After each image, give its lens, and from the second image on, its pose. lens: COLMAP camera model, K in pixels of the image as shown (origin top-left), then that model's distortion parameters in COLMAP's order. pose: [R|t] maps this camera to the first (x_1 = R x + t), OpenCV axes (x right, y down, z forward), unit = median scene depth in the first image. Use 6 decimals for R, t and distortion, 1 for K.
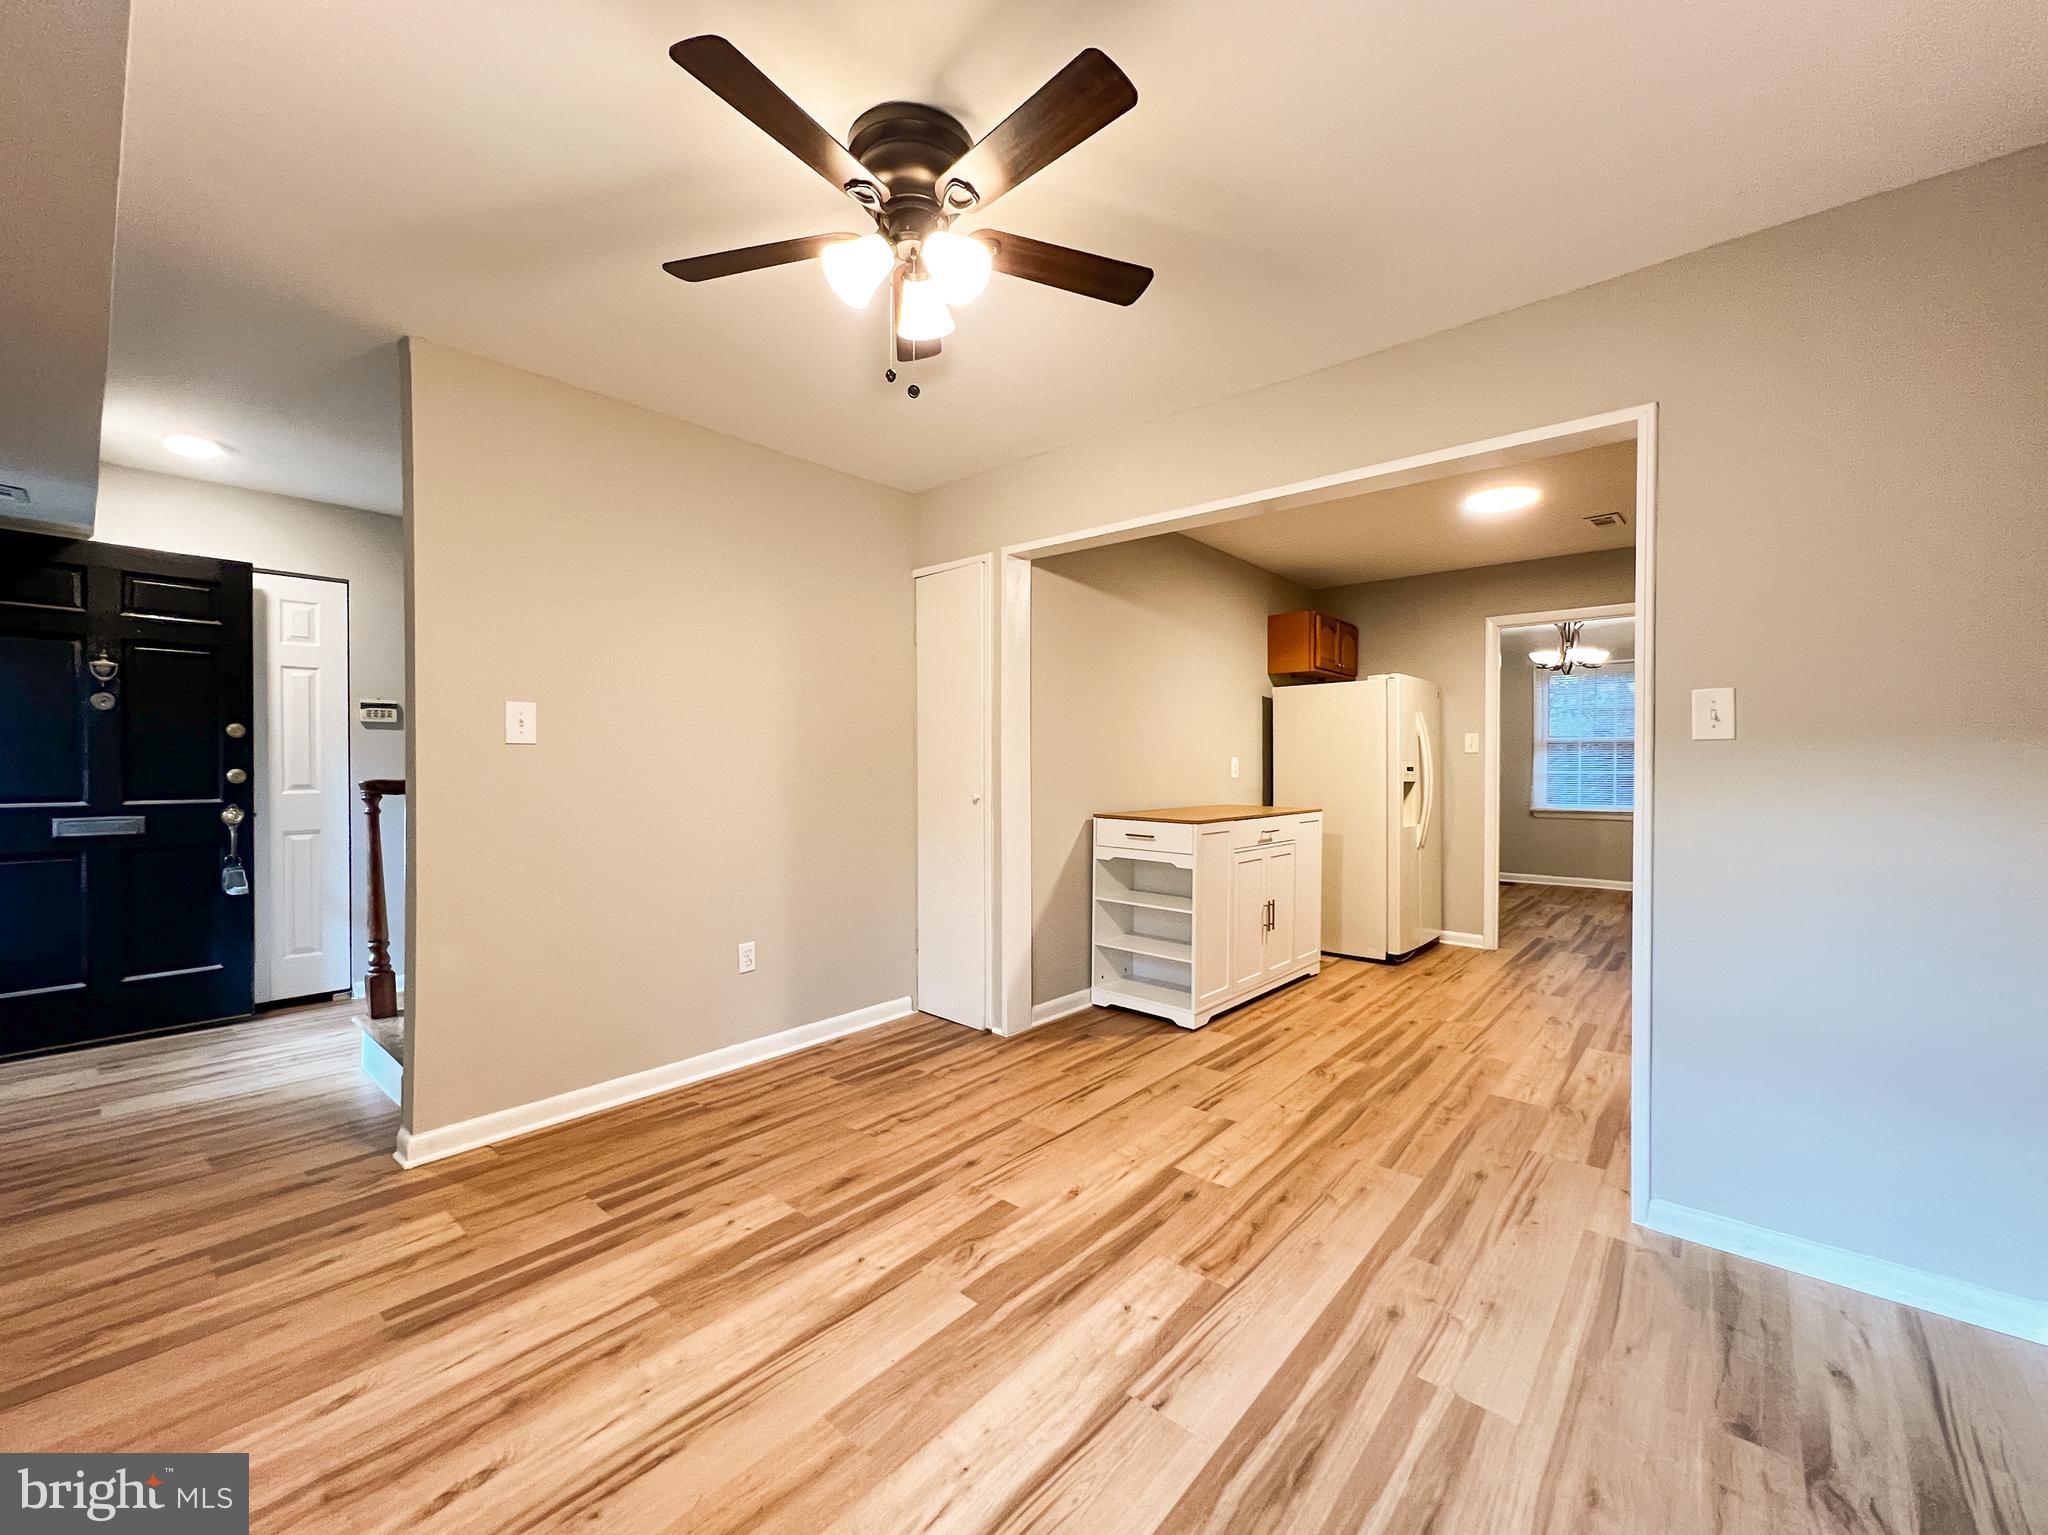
lens RADIAL K [[826.7, 0, 1020.5], [0, 826.7, 769.9], [0, 0, 1]] dist [-0.003168, 0.000948]
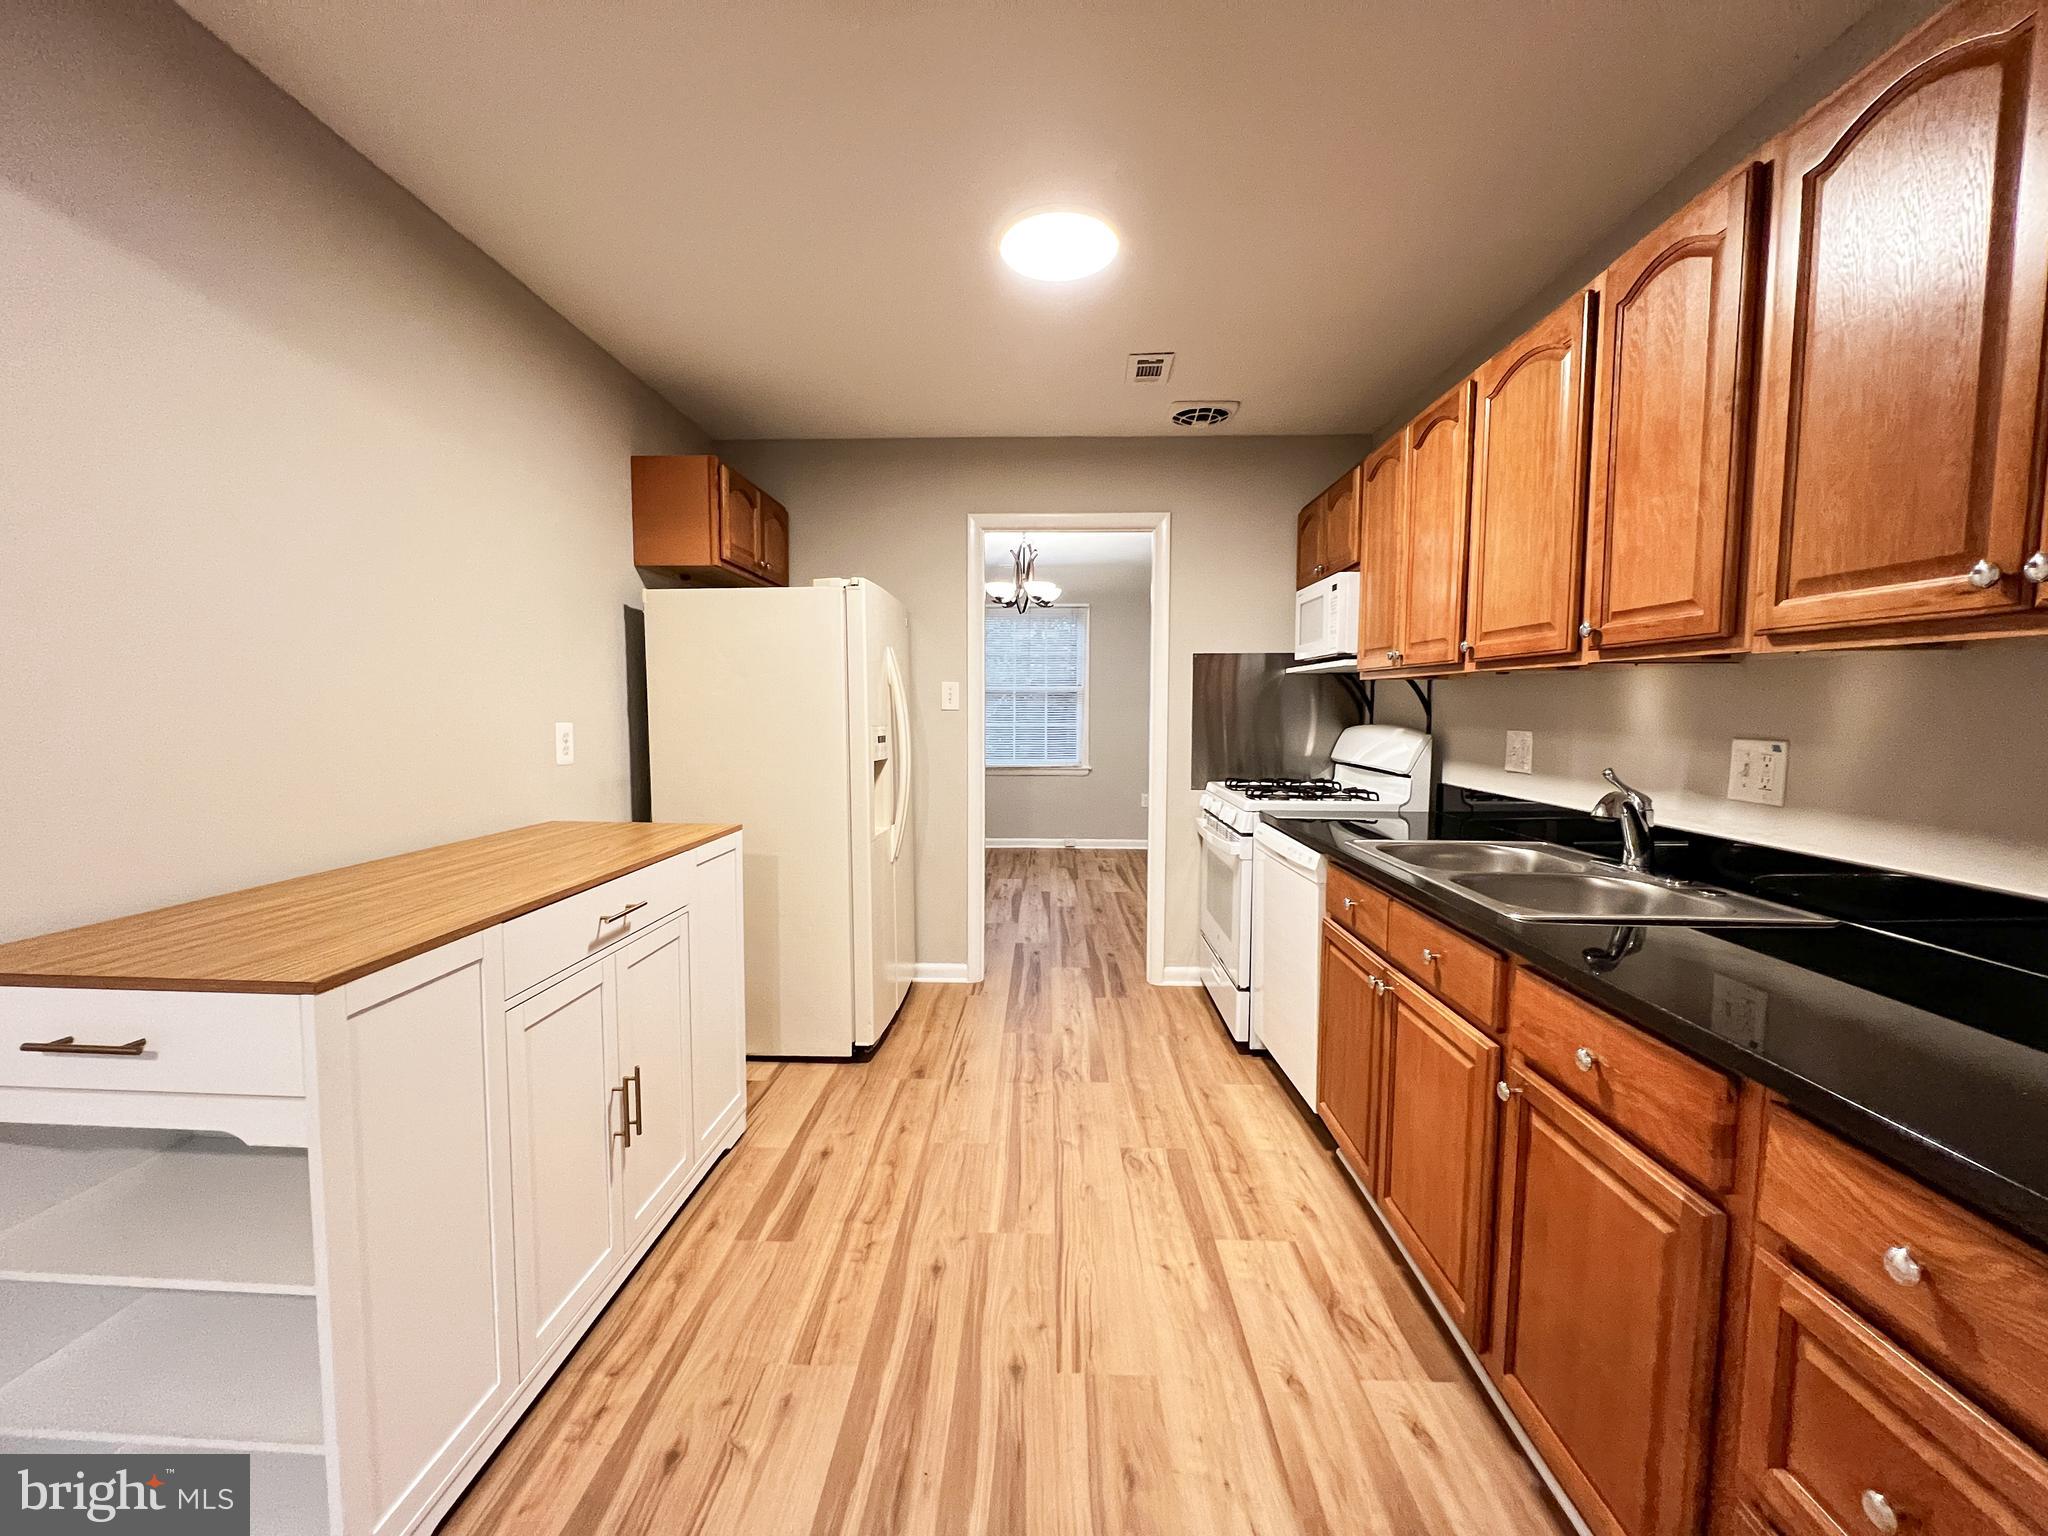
lens RADIAL K [[826.7, 0, 1016.8], [0, 826.7, 766.4], [0, 0, 1]] dist [-0.003168, 0.000948]
pose [[0.777854, -0.047705, 0.626632, 0.258365], [0.006254, 0.997653, 0.068186, -0.033144], [-0.628414, -0.049120, 0.776327, 0.718430]]
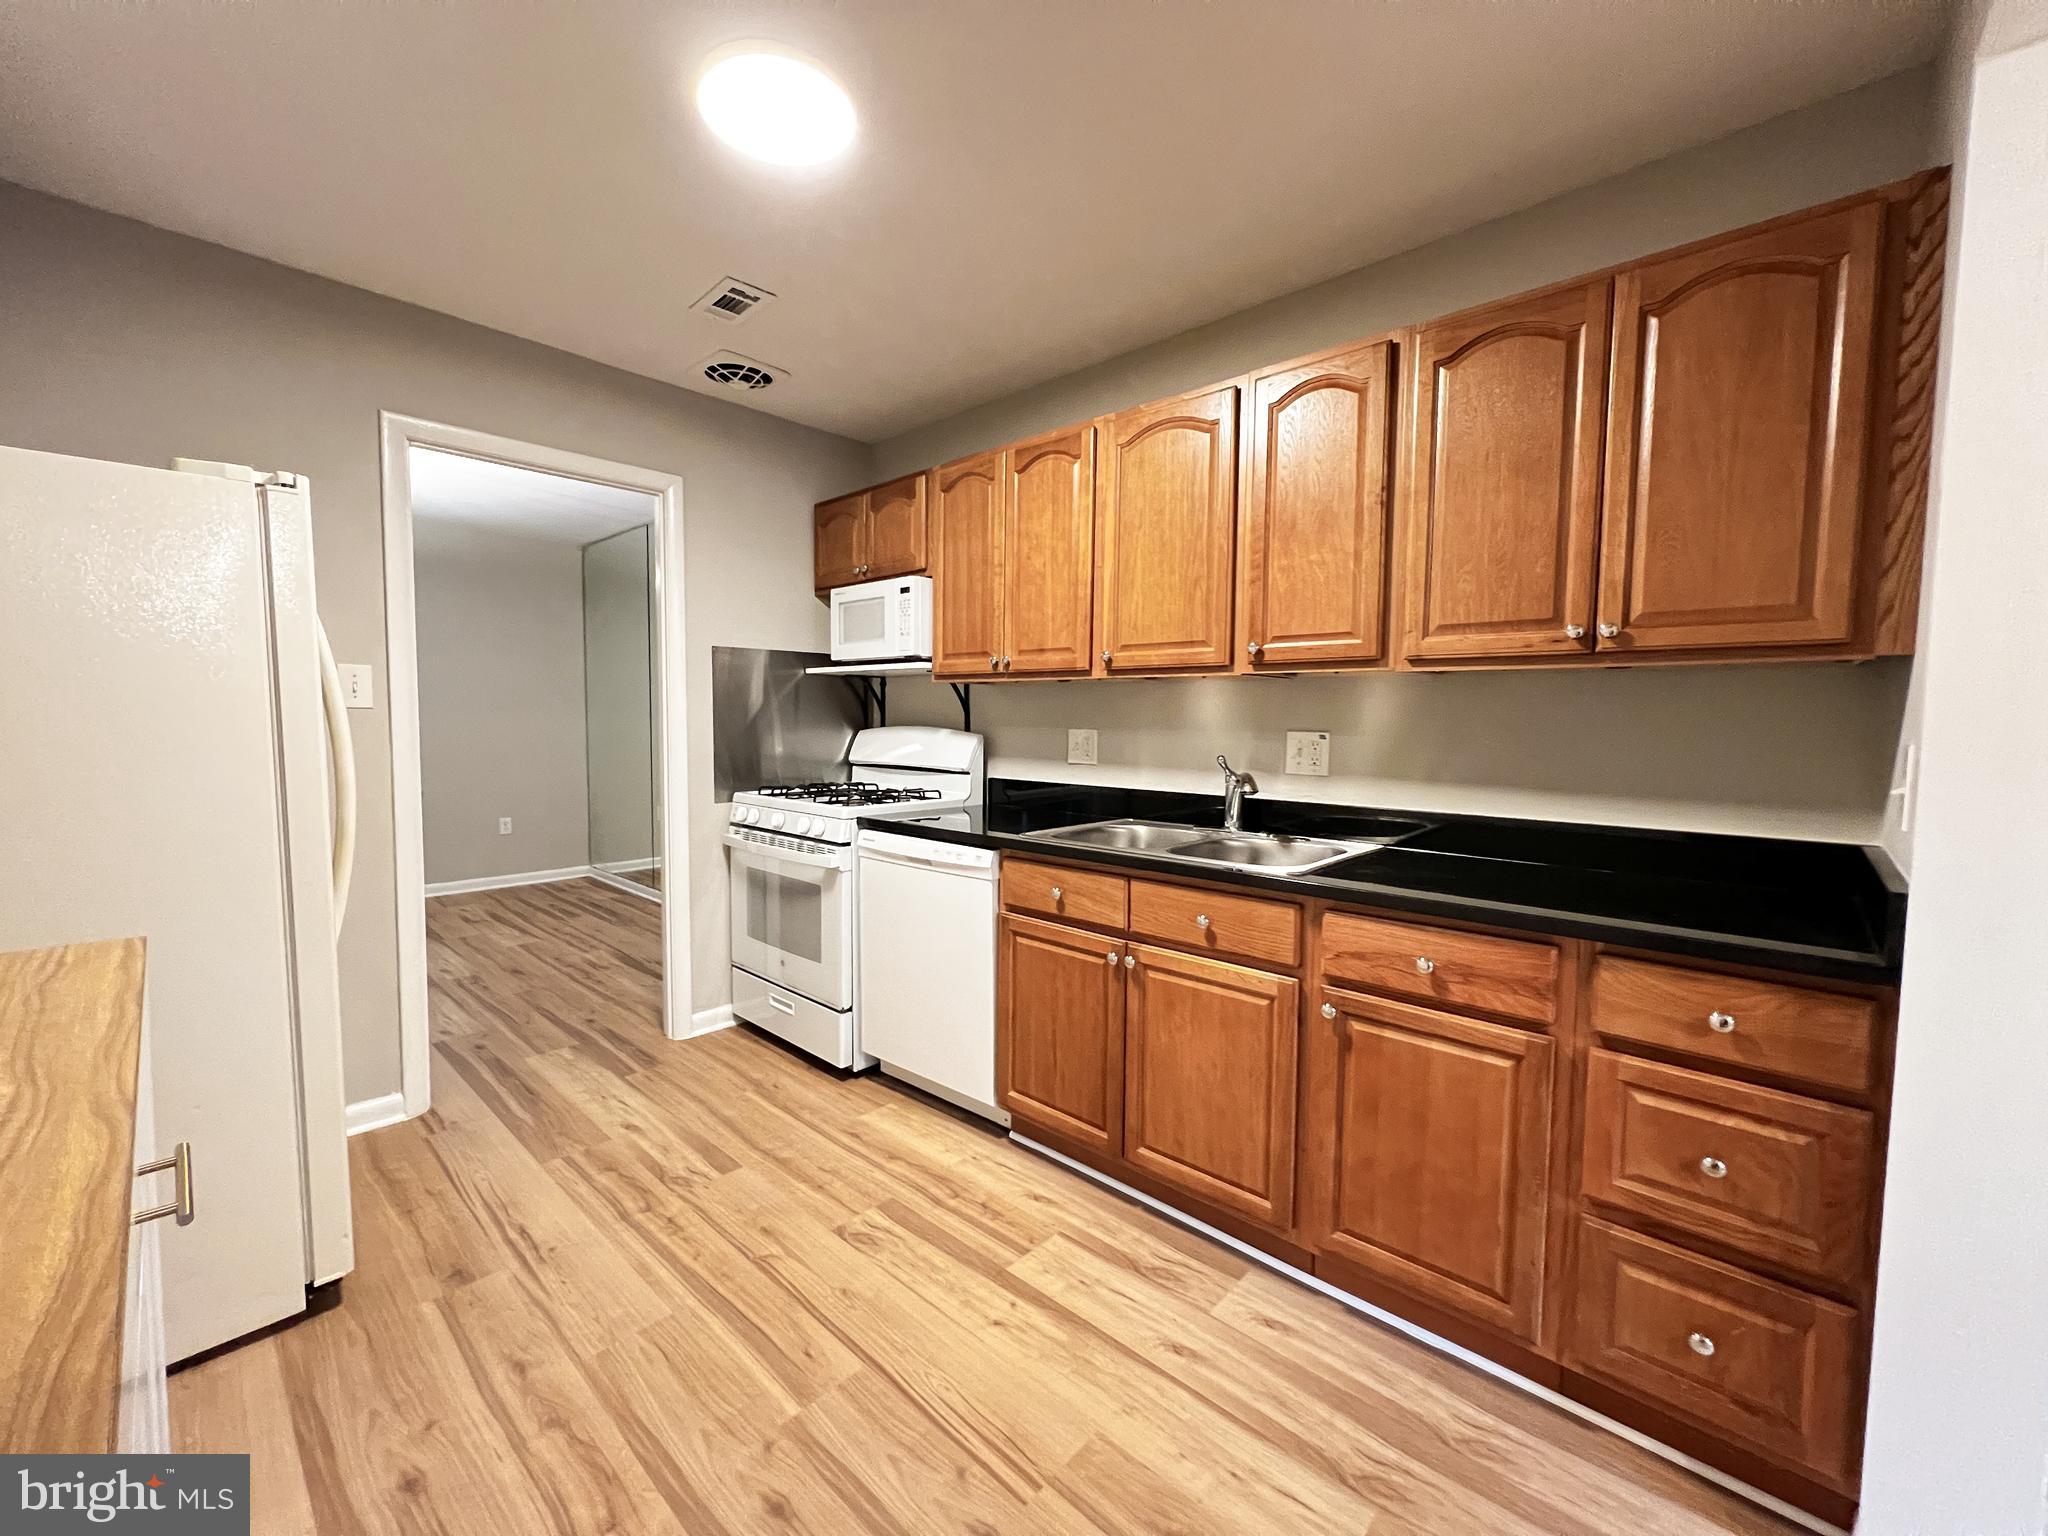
lens RADIAL K [[818.5, 0, 1030.3], [0, 818.5, 767.1], [0, 0, 1]] dist [-0.005309, -0.000058]
pose [[0.023592, -0.063893, 0.997678, 0.190983], [0.000554, 0.997956, 0.063898, -0.027288], [-0.999722, -0.000955, 0.023579, 1.060278]]
